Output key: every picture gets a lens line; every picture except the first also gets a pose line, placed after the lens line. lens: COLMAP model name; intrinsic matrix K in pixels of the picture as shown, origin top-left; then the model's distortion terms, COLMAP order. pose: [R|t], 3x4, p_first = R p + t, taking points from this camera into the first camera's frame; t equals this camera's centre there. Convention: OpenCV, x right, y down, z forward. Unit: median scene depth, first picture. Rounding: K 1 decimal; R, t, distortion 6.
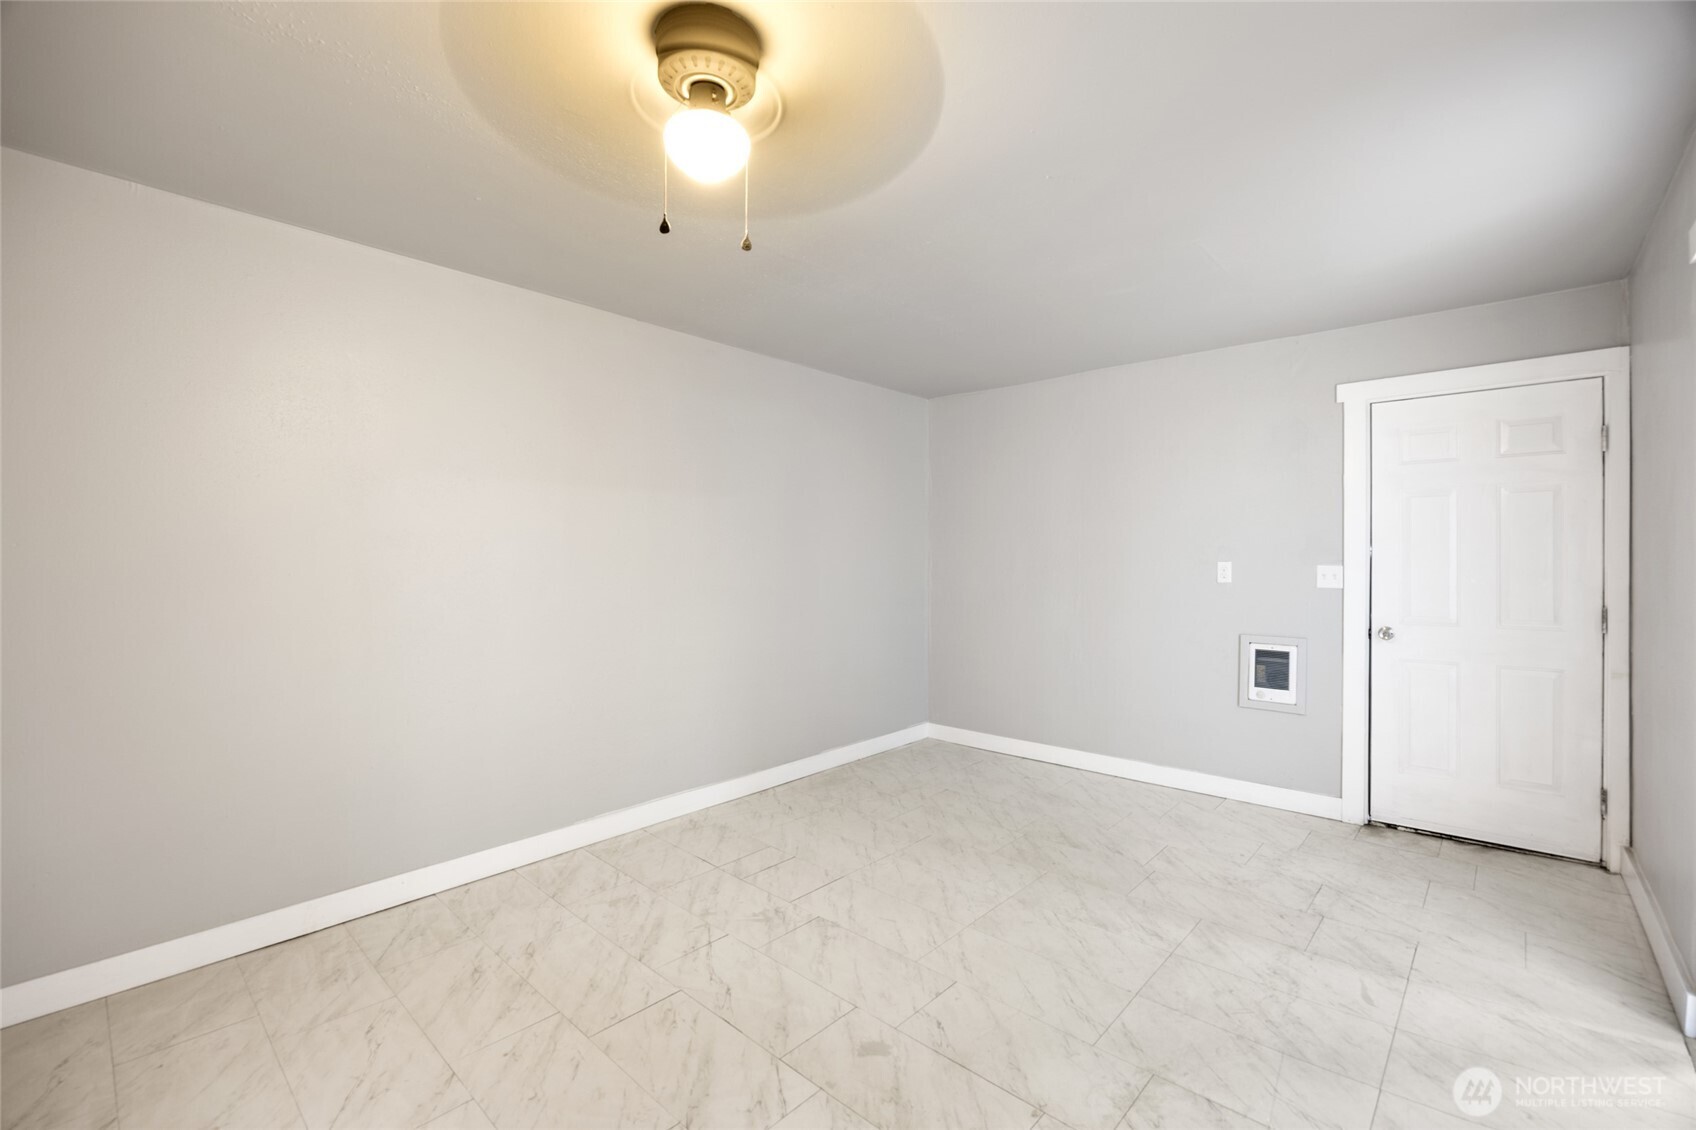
lens RADIAL K [[721.7, 0, 846.6], [0, 721.7, 560.2], [0, 0, 1]] dist [-0.012365, -0.000118]
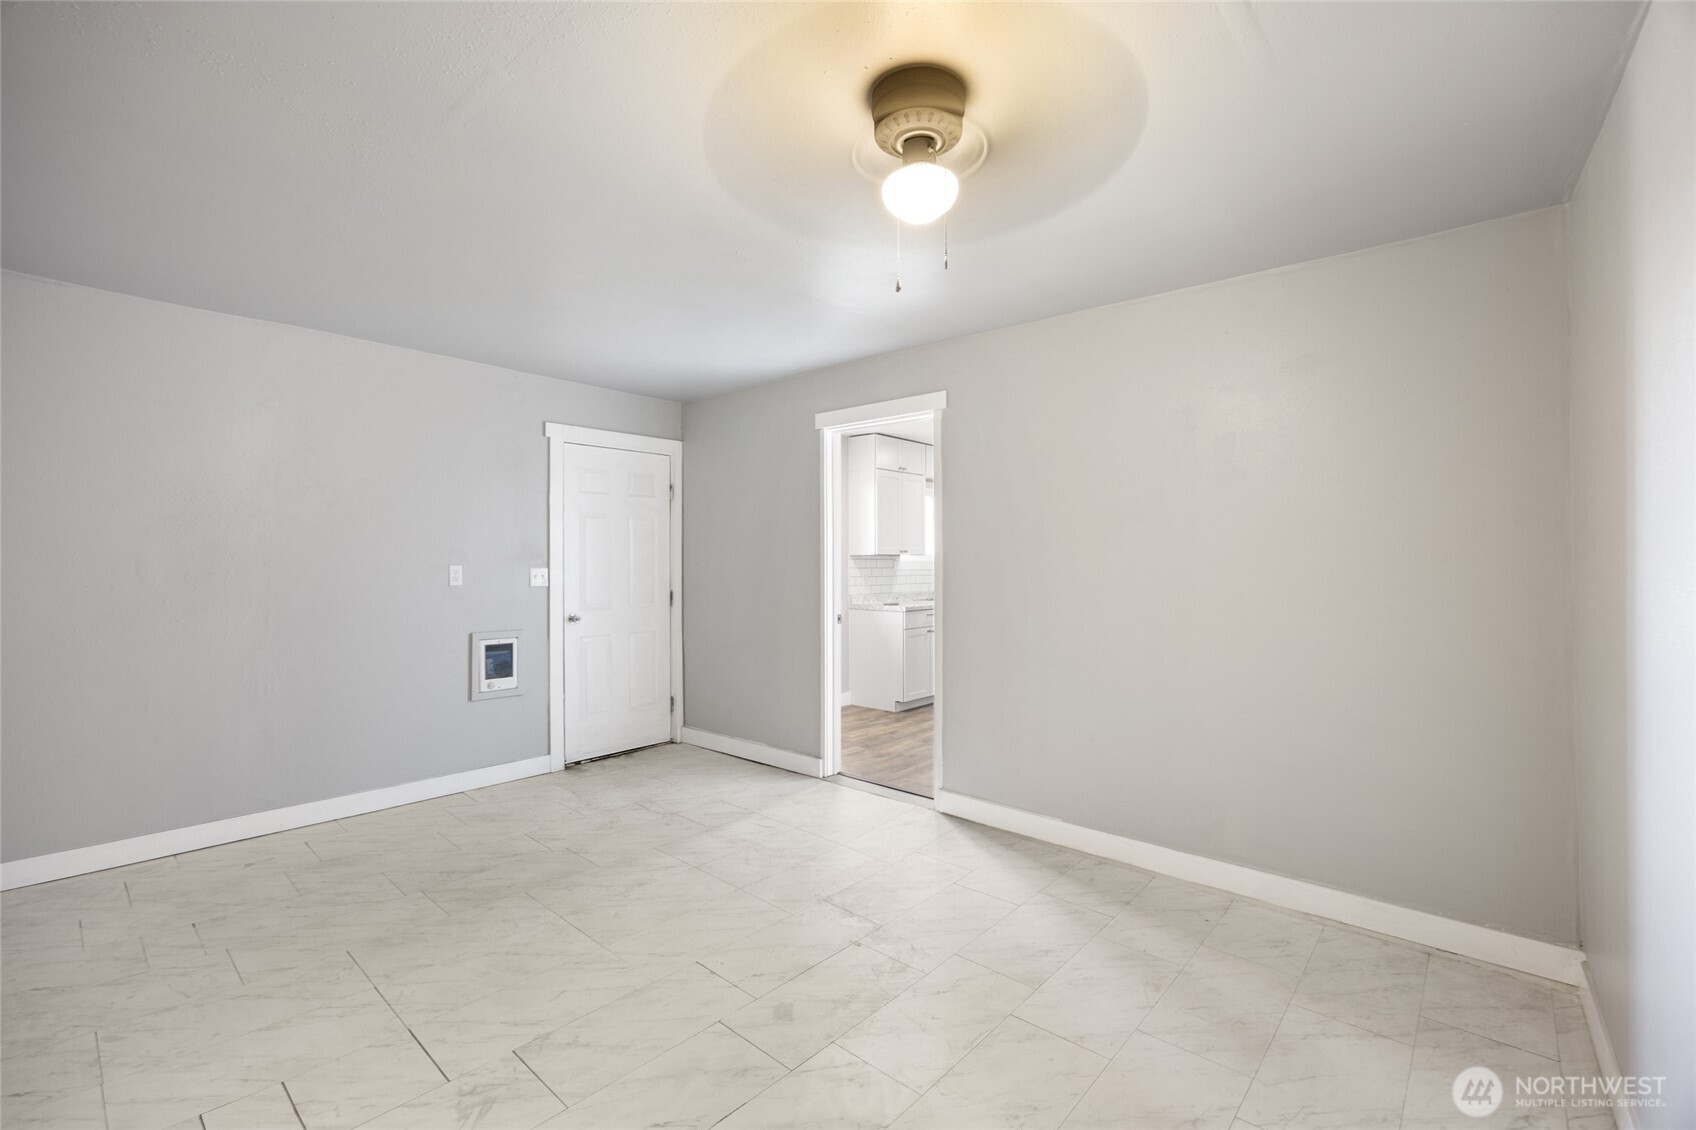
lens RADIAL K [[721.7, 0, 852.3], [0, 721.7, 567.9], [0, 0, 1]] dist [-0.012365, -0.000118]
pose [[-0.012416, -0.006893, 0.999899, -0.618845], [-0.002021, 0.999974, 0.006868, -0.002274], [-0.999921, -0.001936, -0.012429, 0.534327]]
